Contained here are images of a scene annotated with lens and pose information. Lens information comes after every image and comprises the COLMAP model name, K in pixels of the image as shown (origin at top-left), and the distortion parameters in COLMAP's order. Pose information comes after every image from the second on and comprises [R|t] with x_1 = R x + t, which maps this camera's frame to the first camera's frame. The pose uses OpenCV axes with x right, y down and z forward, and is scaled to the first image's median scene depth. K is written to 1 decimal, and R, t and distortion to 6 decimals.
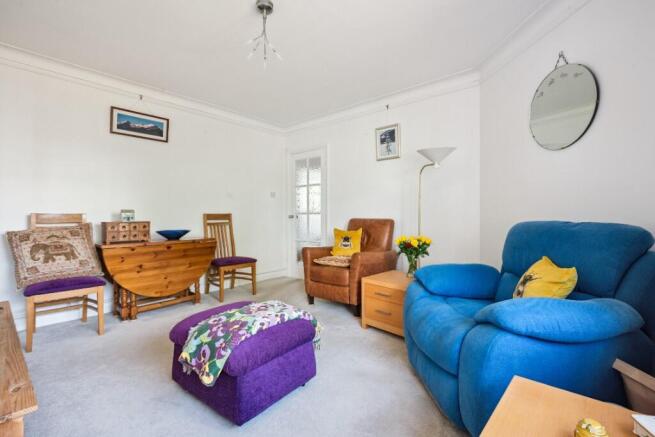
lens RADIAL K [[300.0, 0, 326.6], [0, 300.0, 218.3], [0, 0, 1]] dist [0.001697, -0.000324]
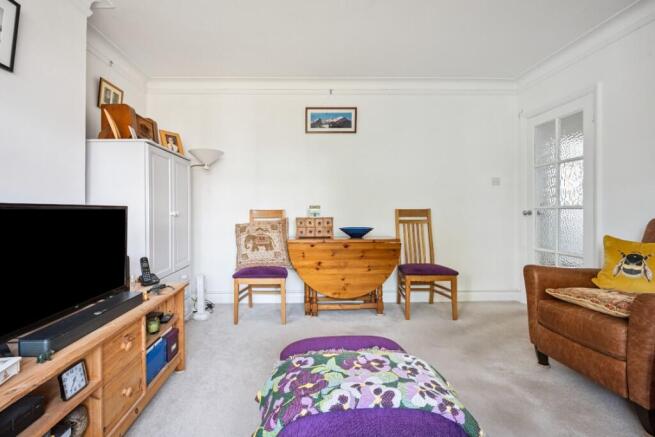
lens RADIAL K [[300.0, 0, 328.6], [0, 300.0, 212.6], [0, 0, 1]] dist [0.001697, -0.000324]
pose [[0.669179, 0.003729, -0.743092, 0.112223], [-0.006215, 0.999981, -0.000579, -0.004403], [0.743075, 0.005006, 0.669189, 0.334474]]
